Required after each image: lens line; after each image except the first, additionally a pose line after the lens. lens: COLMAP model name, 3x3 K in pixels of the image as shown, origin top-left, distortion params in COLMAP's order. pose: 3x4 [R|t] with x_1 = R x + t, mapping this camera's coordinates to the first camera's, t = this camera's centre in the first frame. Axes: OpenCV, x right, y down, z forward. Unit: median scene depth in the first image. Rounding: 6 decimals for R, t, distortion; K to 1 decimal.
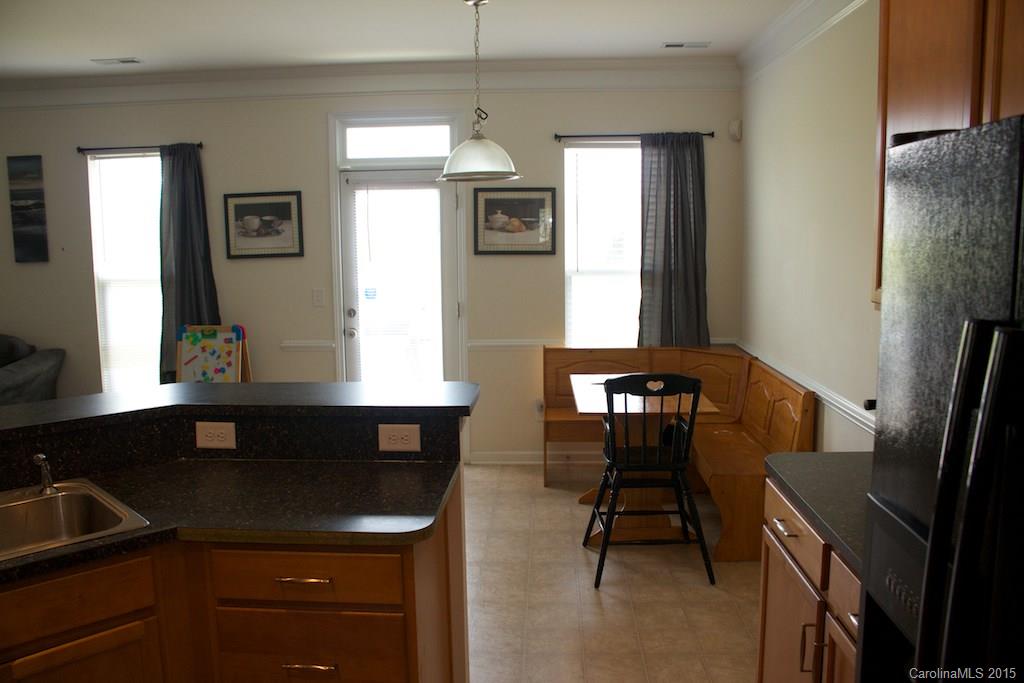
lens RADIAL K [[839.7, 0, 510.7], [0, 839.7, 350.0], [0, 0, 1]] dist [-0.164952, 0.137109]
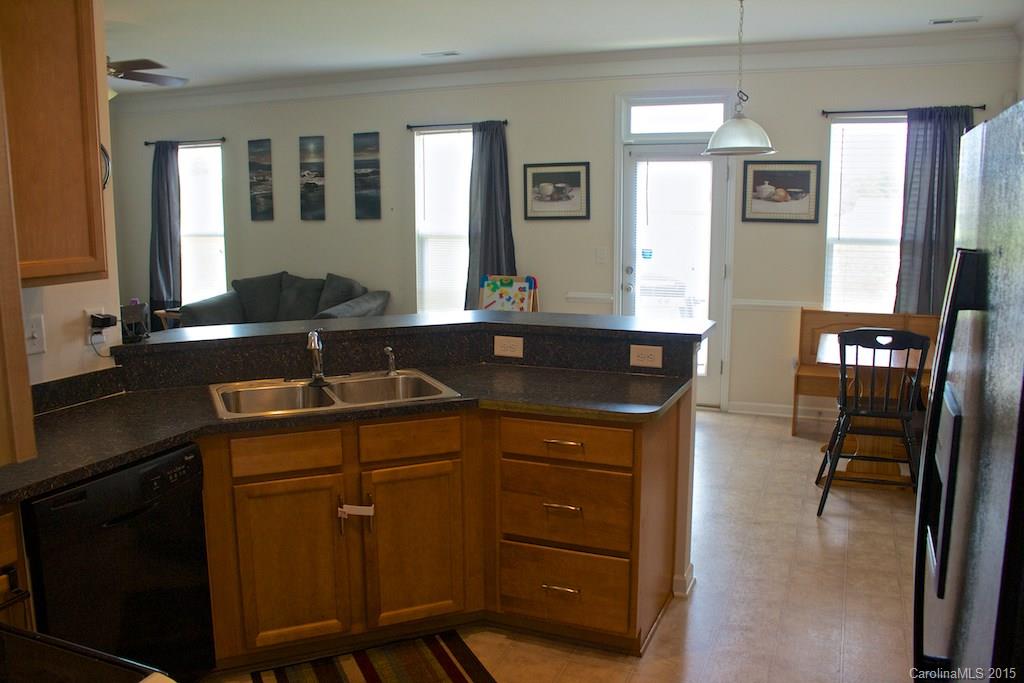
lens RADIAL K [[865.1, 0, 512.0], [0, 865.1, 341.5], [0, 0, 1]] dist [-0.169911, 0.155250]
pose [[0.940972, 0.059043, -0.333295, 0.056520], [-0.052255, 0.998204, 0.029304, 0.026779], [0.334426, -0.010158, 0.942367, -0.158951]]
